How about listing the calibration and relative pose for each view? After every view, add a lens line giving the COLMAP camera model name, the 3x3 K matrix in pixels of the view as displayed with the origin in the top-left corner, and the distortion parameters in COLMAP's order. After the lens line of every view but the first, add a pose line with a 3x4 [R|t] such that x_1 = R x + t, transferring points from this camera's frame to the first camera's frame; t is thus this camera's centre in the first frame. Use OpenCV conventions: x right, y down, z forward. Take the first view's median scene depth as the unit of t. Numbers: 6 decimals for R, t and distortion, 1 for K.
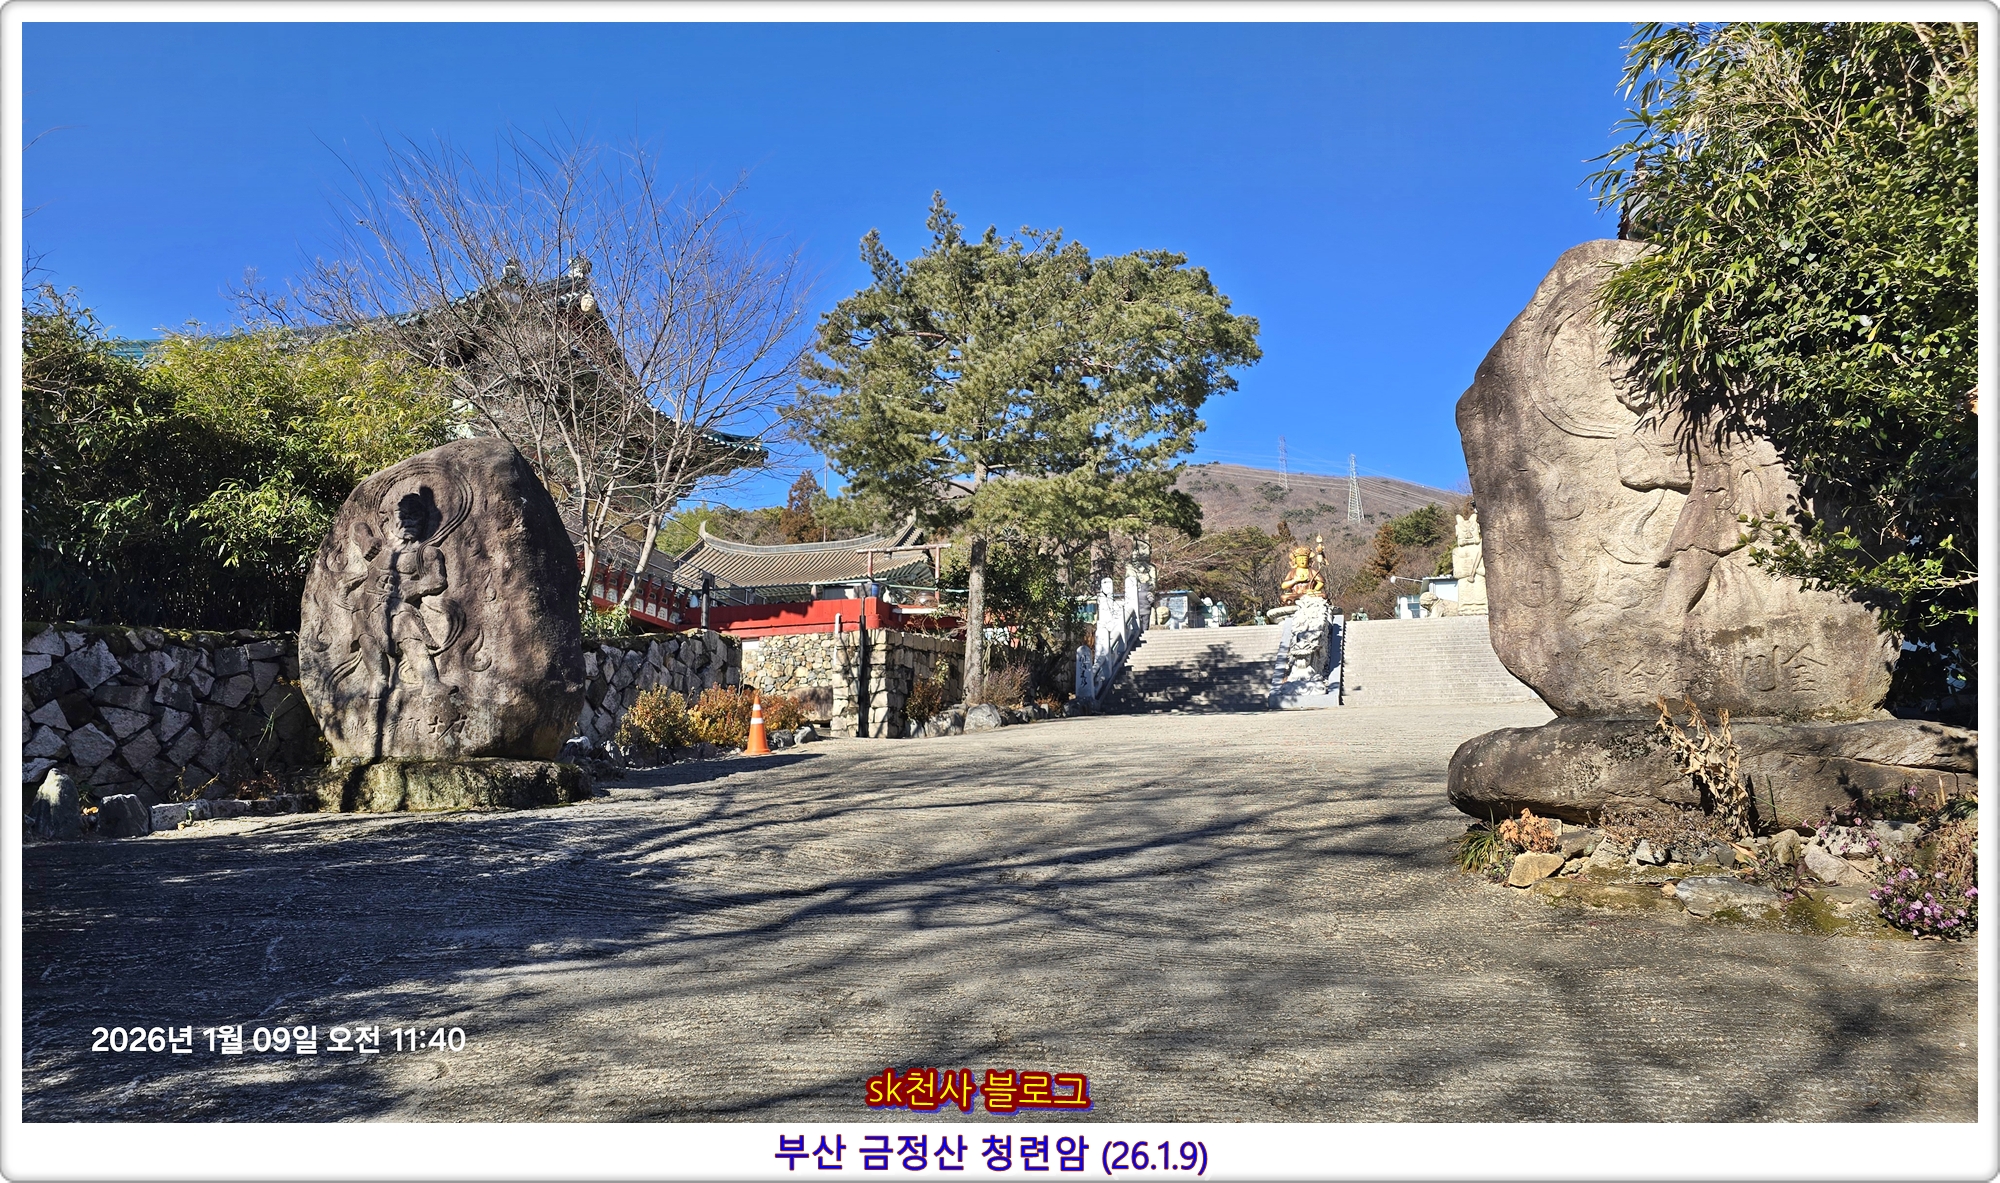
lens RADIAL K [[1305.5, 0, 979.7], [0, 1305.5, 587.6], [0, 0, 1]] dist [0.072136, -0.050425]
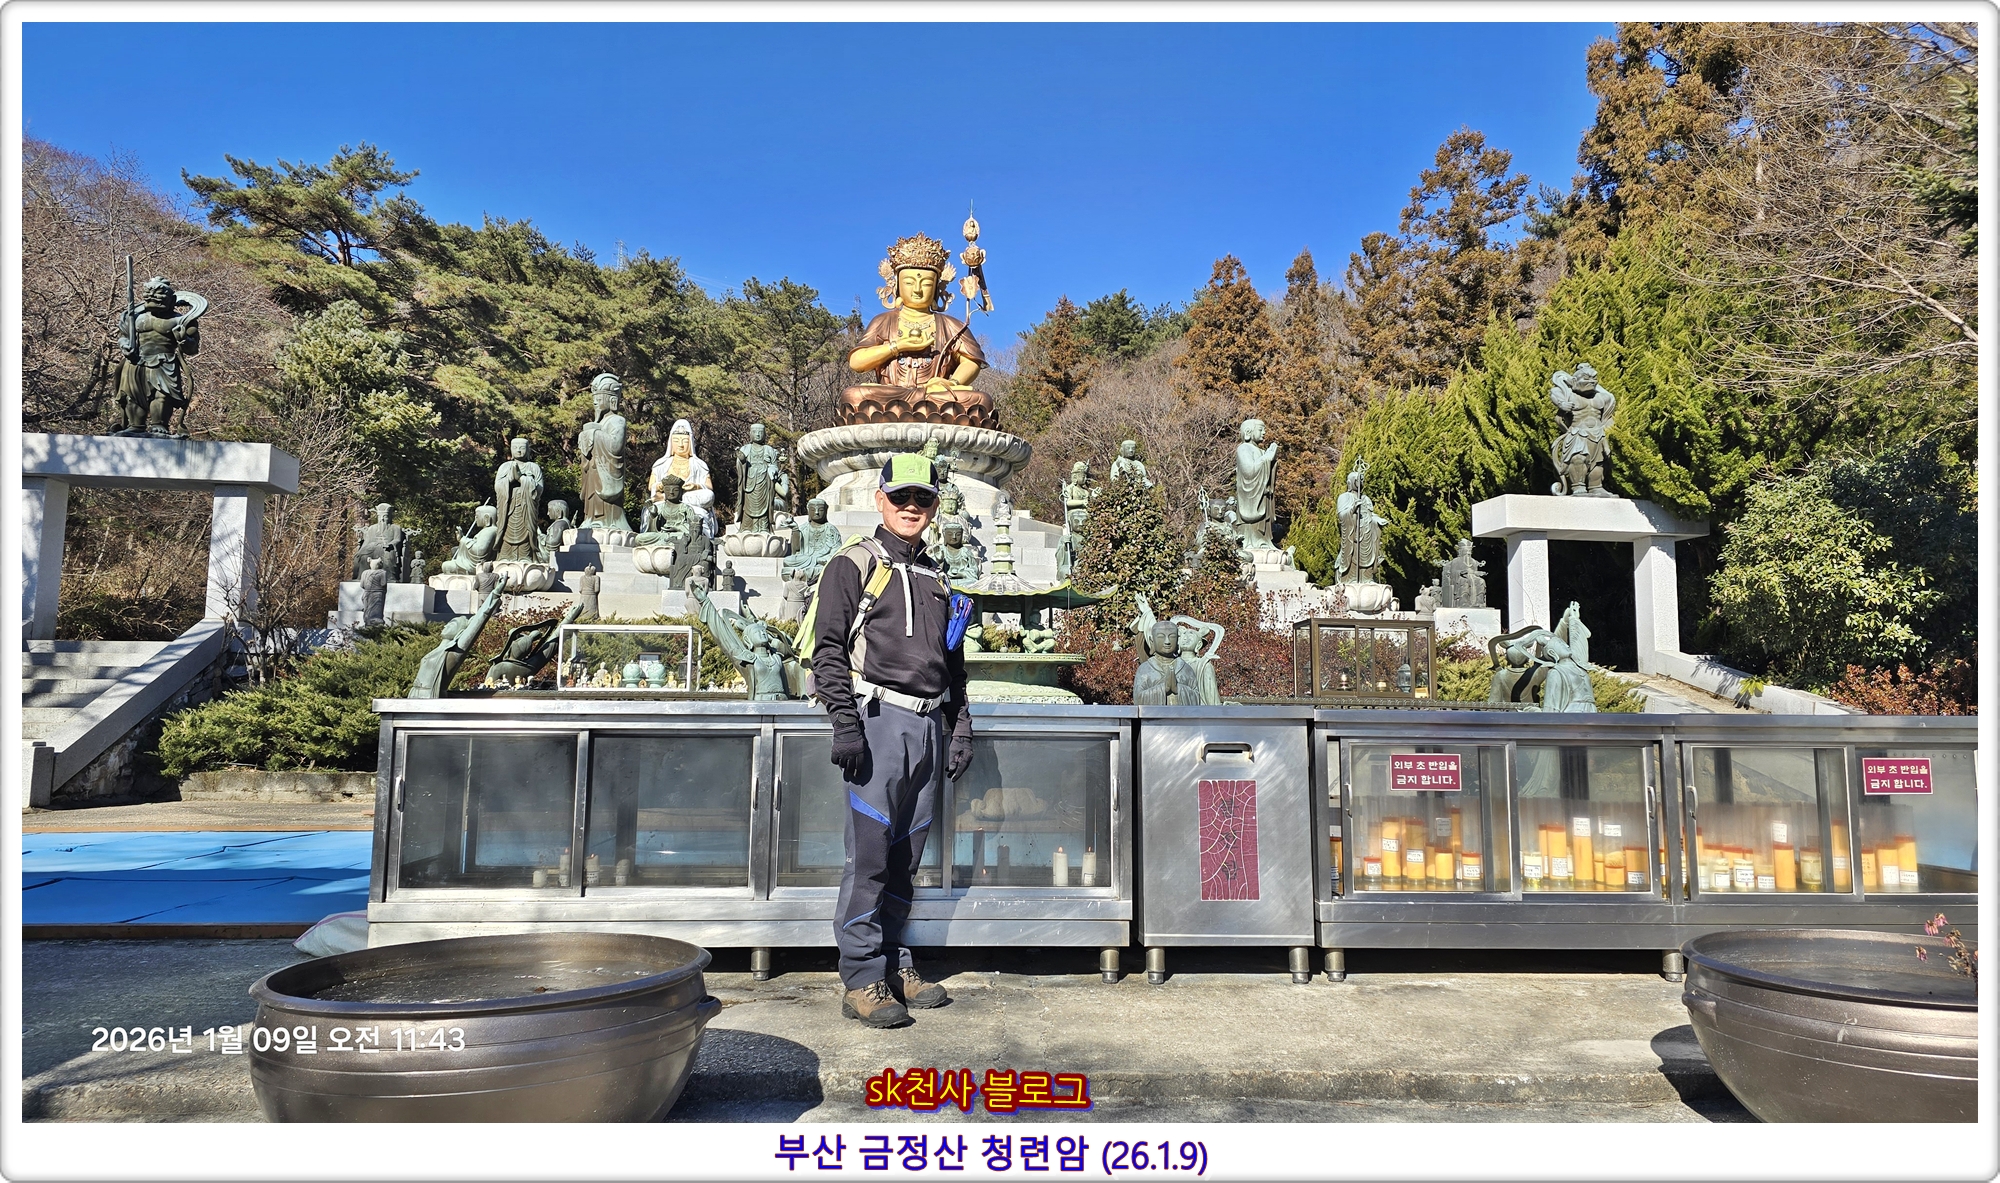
lens RADIAL K [[1305.5, 0, 959.2], [0, 1305.5, 595.4], [0, 0, 1]] dist [0.072136, -0.050425]
pose [[0.949167, 0.037880, 0.312487, 0.159413], [-0.069907, 0.993309, 0.091928, 0.023549], [-0.306914, -0.109100, 0.945463, 0.689592]]
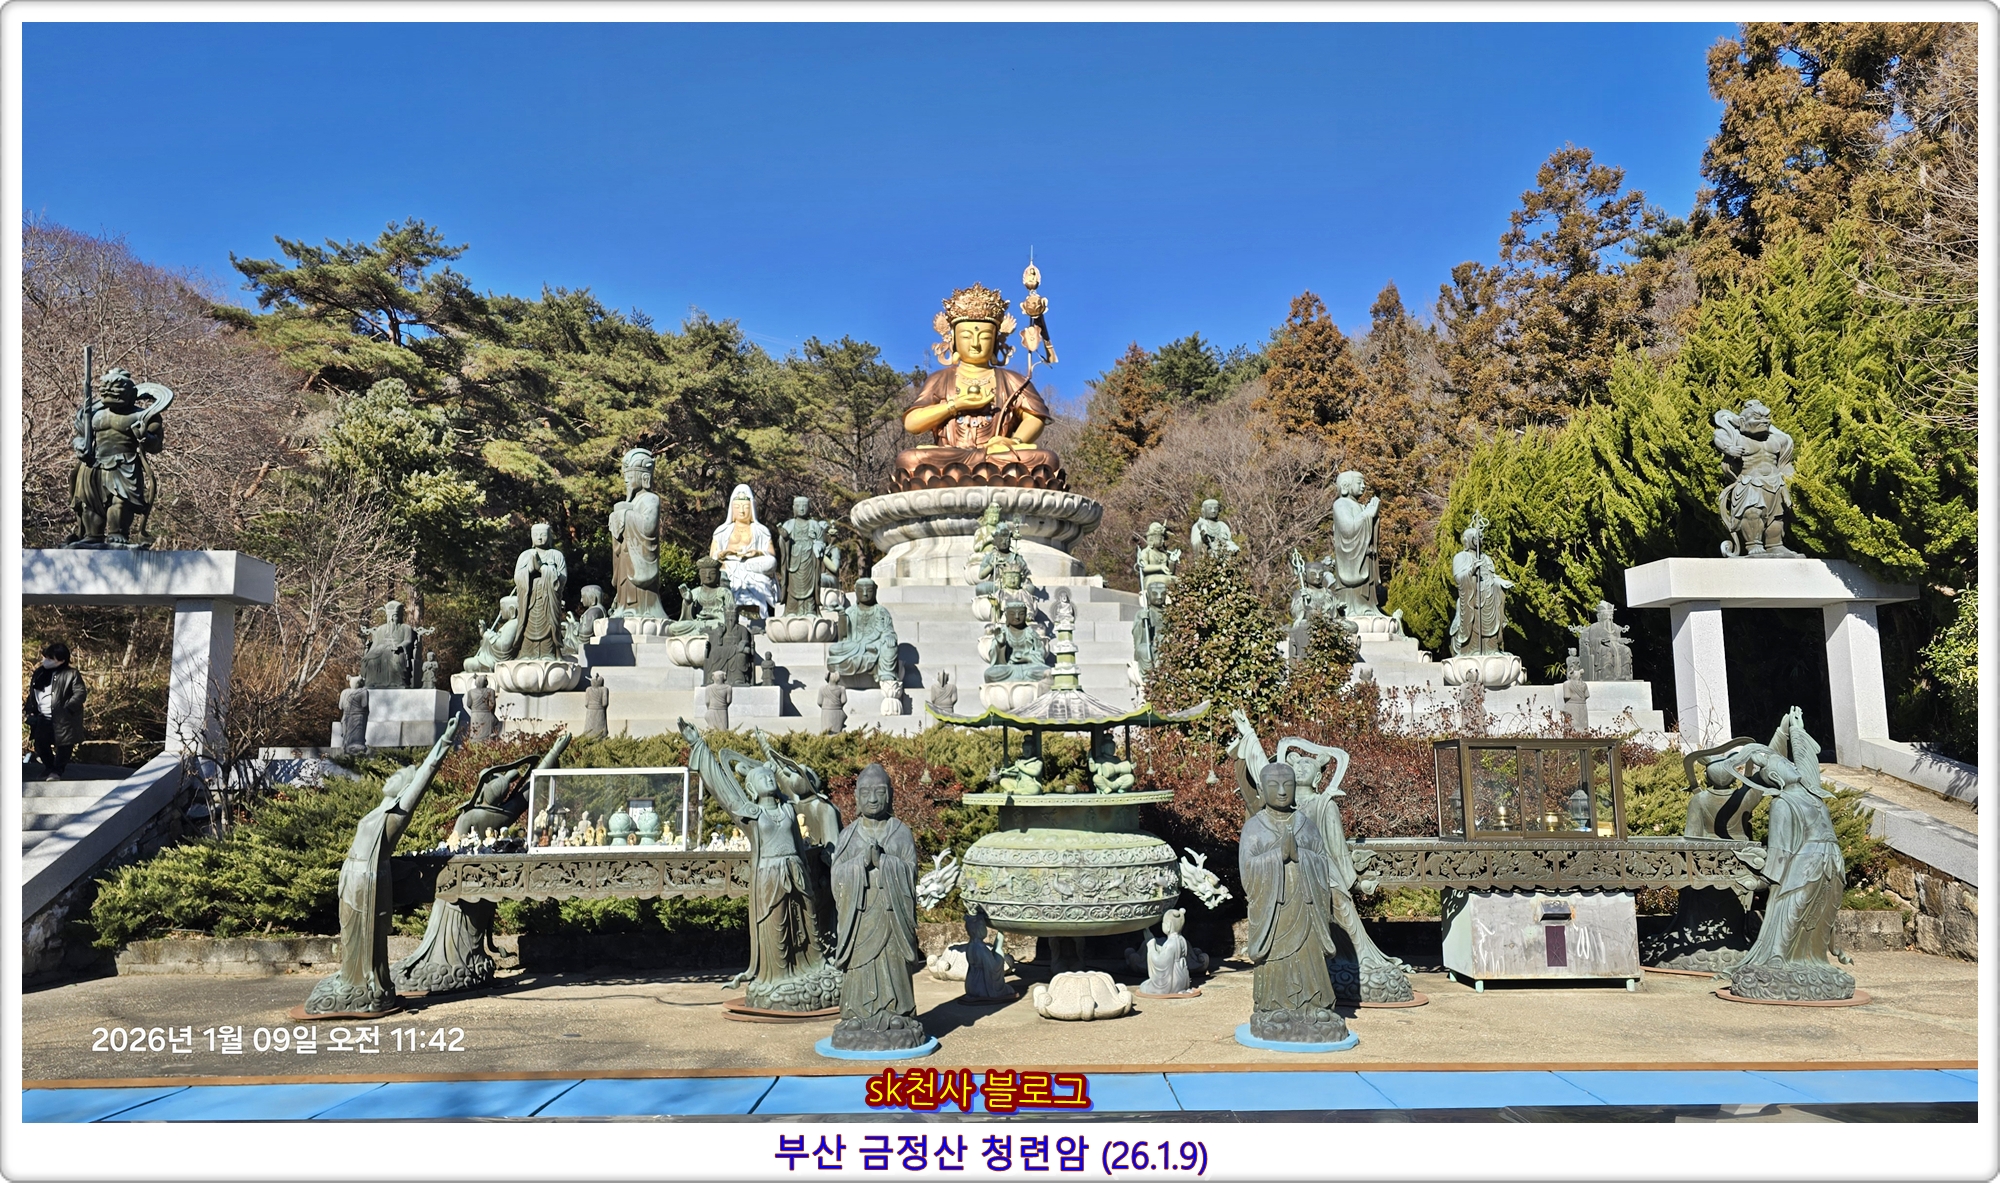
lens RADIAL K [[1305.5, 0, 947.7], [0, 1305.5, 602.6], [0, 0, 1]] dist [0.072136, -0.050425]
pose [[0.968809, 0.021806, 0.246849, 0.168113], [-0.038888, 0.997157, 0.064536, 0.019525], [-0.244740, -0.072123, 0.966903, 0.711185]]
